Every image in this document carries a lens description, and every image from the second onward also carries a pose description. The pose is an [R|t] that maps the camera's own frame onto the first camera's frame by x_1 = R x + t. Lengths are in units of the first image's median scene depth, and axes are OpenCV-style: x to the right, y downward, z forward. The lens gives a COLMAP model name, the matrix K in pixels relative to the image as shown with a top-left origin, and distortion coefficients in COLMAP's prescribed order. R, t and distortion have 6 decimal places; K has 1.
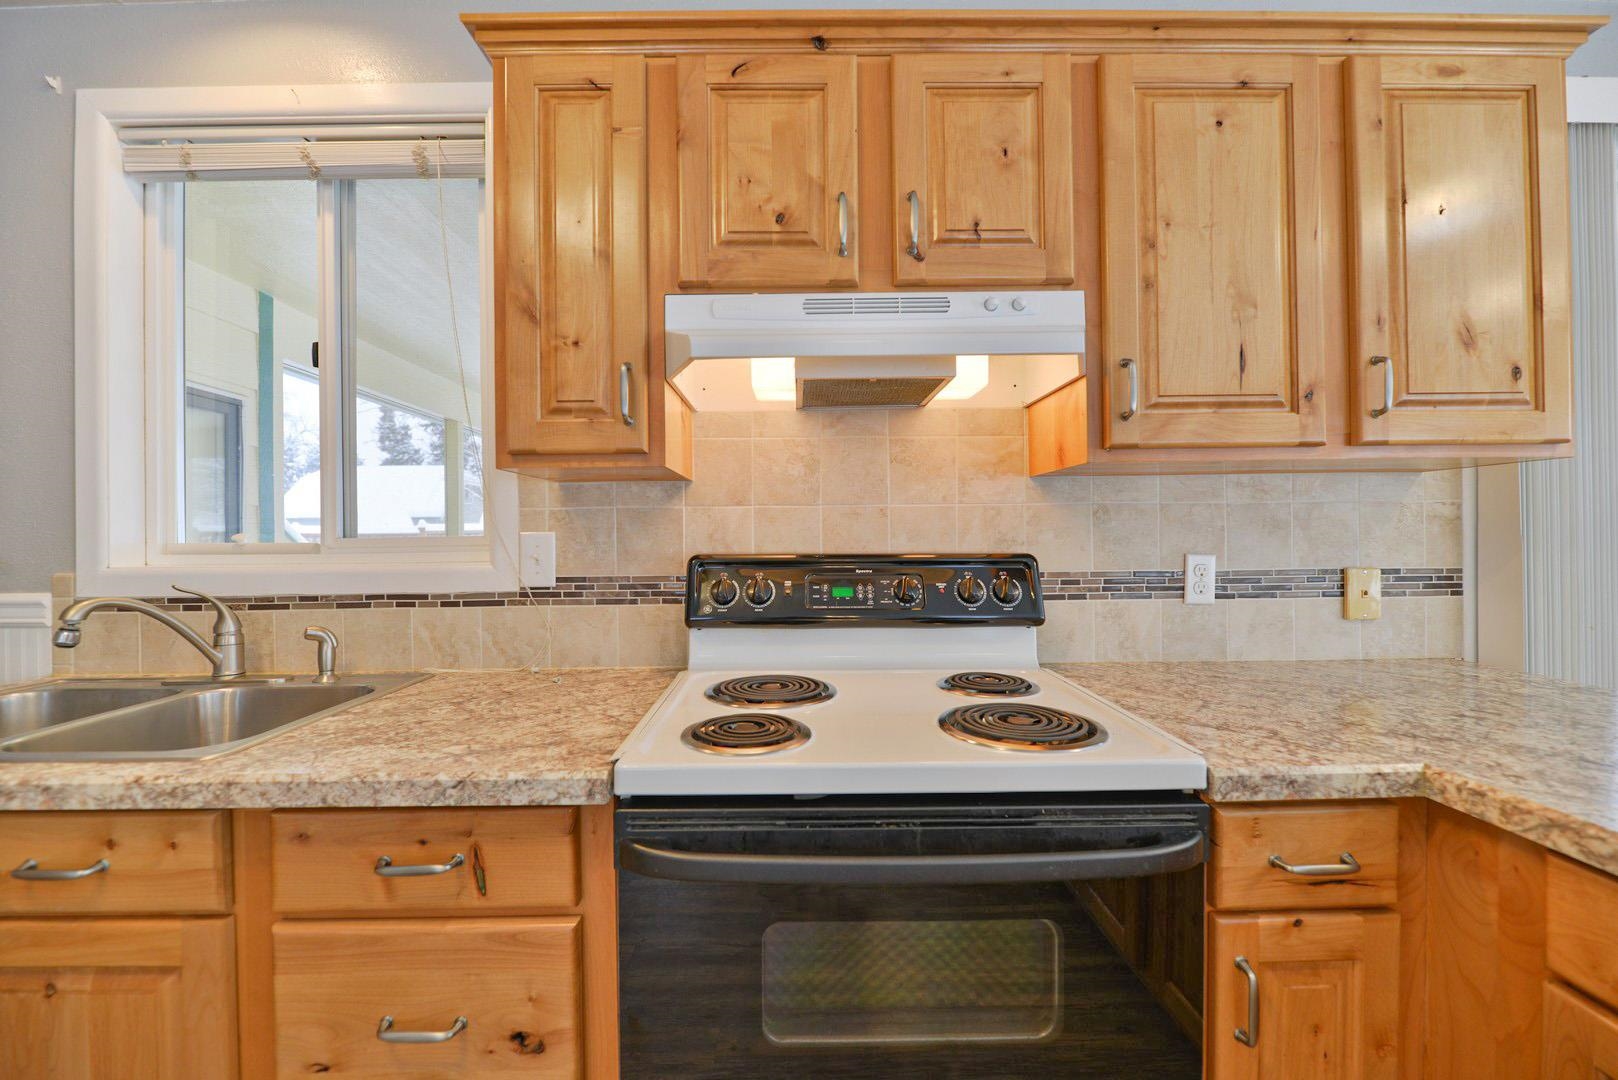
lens RADIAL K [[651.6, 0, 805.8], [0, 651.6, 533.5], [0, 0, 1]] dist [-0.001459, -0.002944]
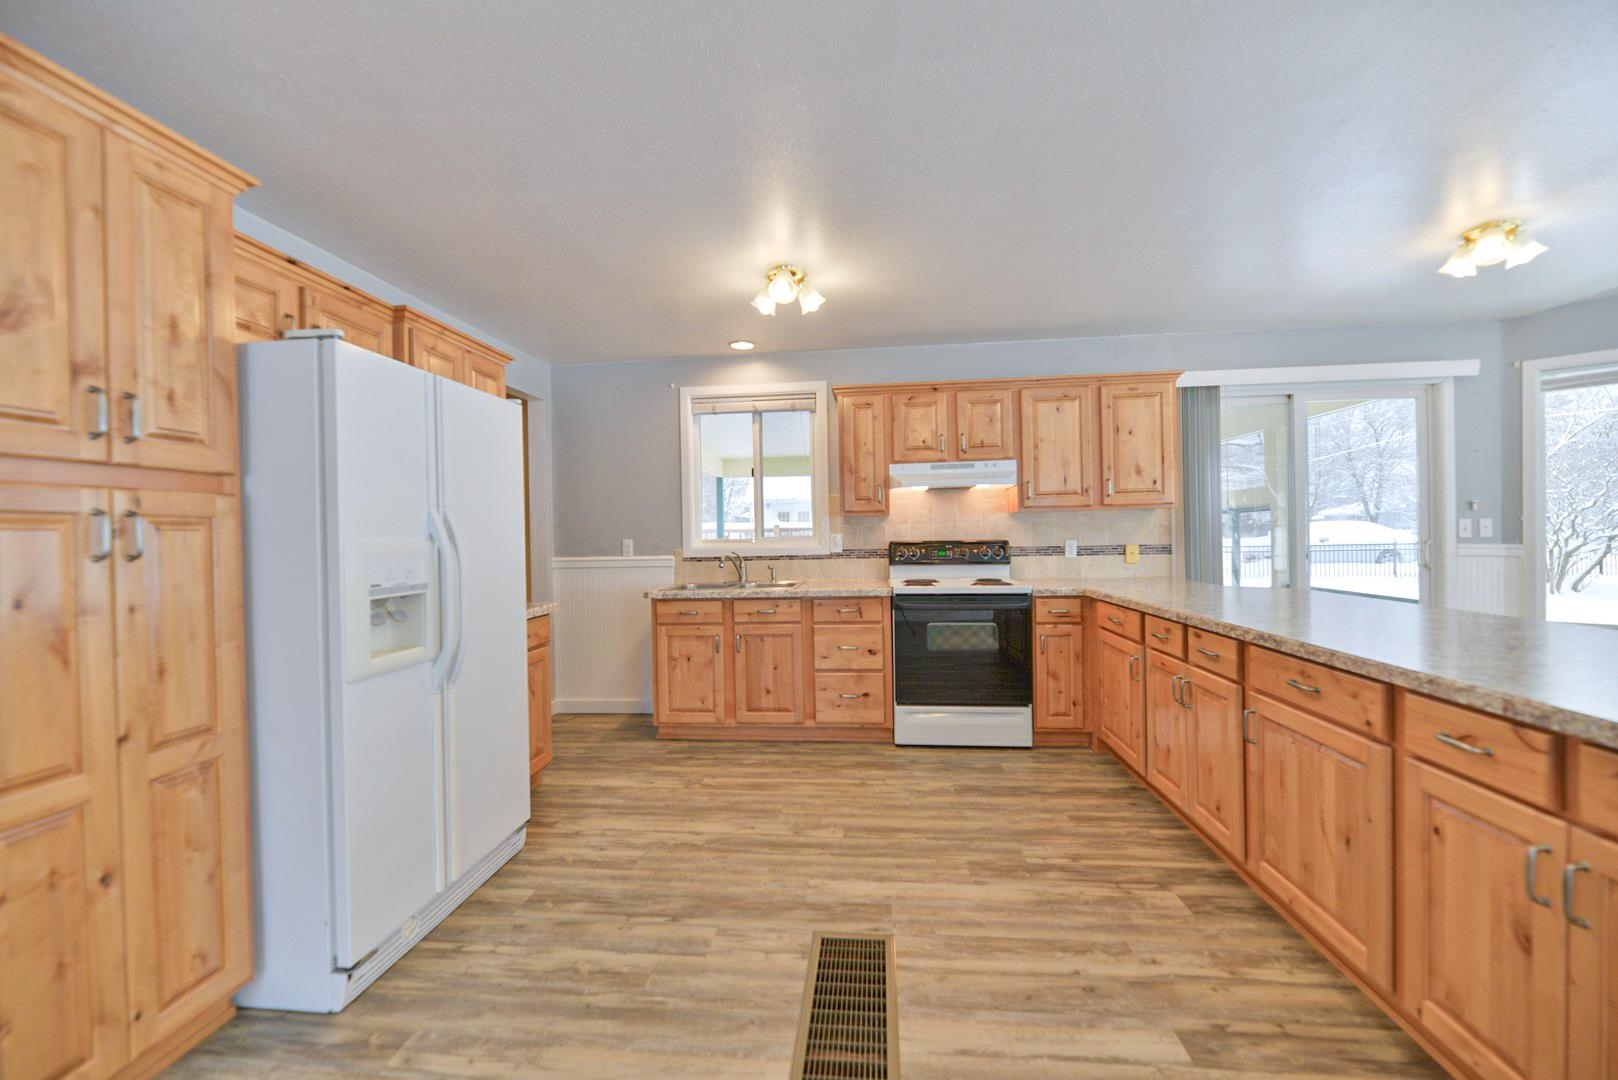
lens RADIAL K [[651.6, 0, 806.5], [0, 651.6, 536.8], [0, 0, 1]] dist [-0.001459, -0.002944]
pose [[0.993049, -0.008545, -0.117390, -0.247949], [0.009650, 0.999914, 0.008847, -0.022098], [0.117304, -0.009919, 0.993046, -2.429123]]
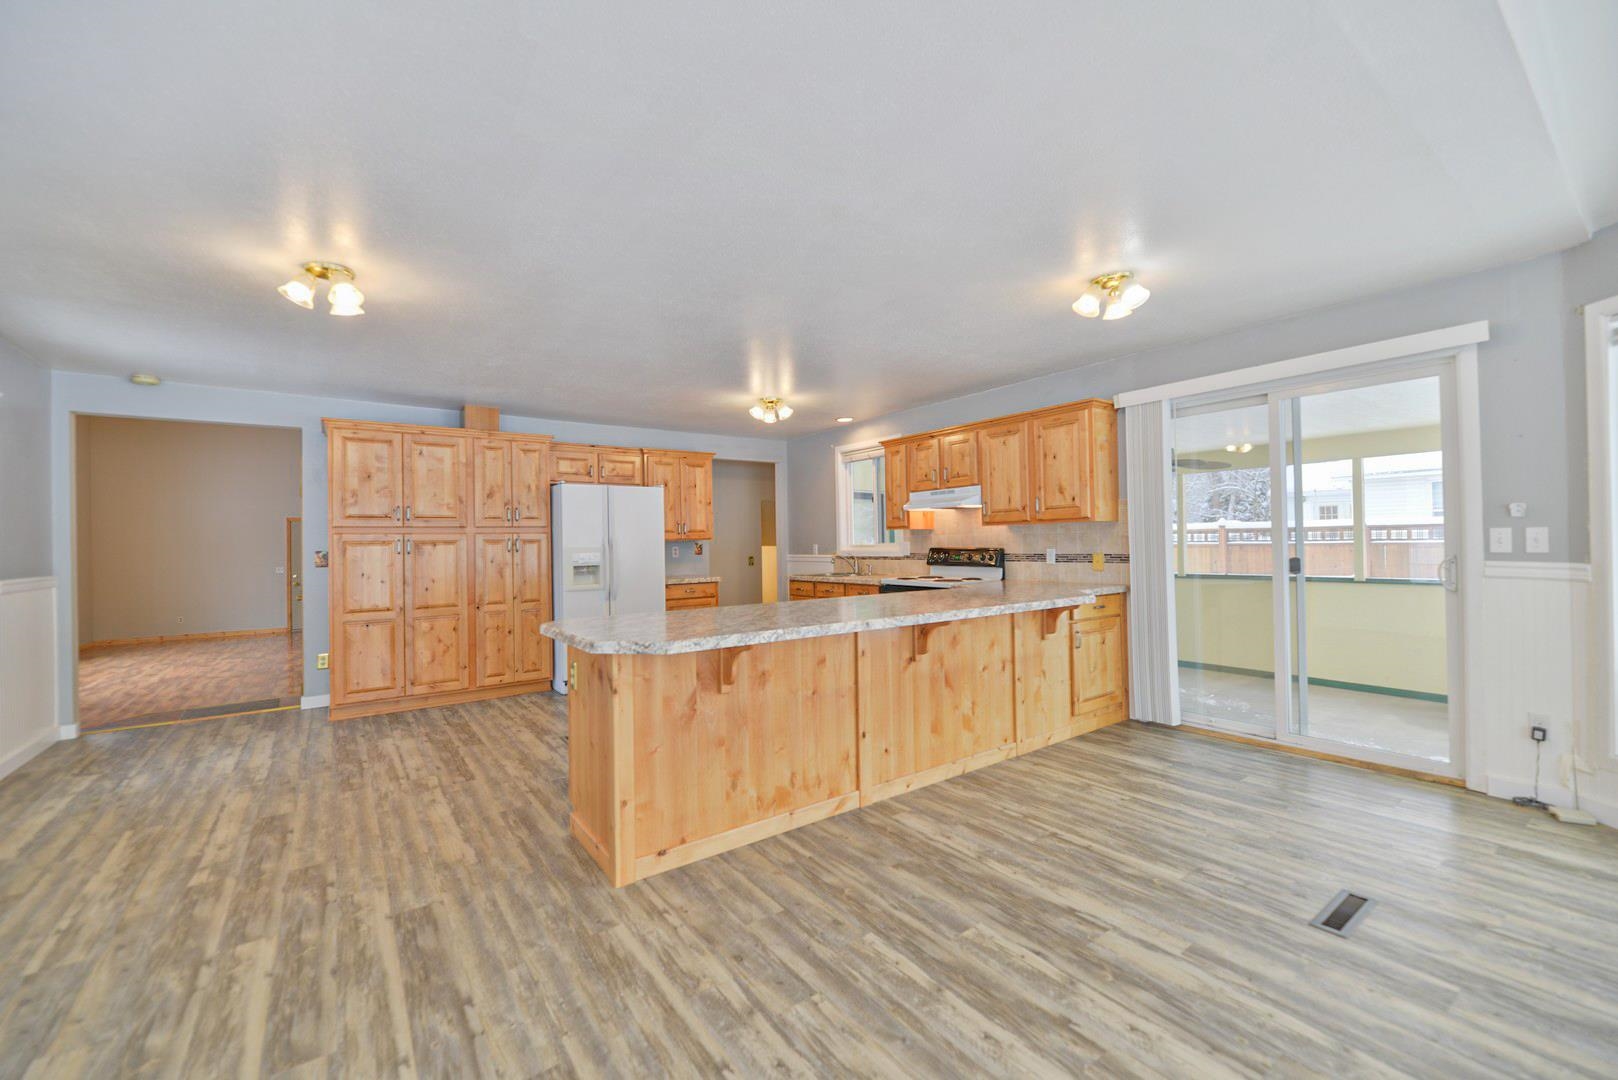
lens RADIAL K [[651.6, 0, 800.9], [0, 651.6, 535.3], [0, 0, 1]] dist [-0.001459, -0.002944]
pose [[0.571901, -0.009930, -0.820262, 3.234612], [0.014291, 0.999896, -0.002140, -0.057201], [0.820198, -0.010499, 0.571984, -2.380903]]
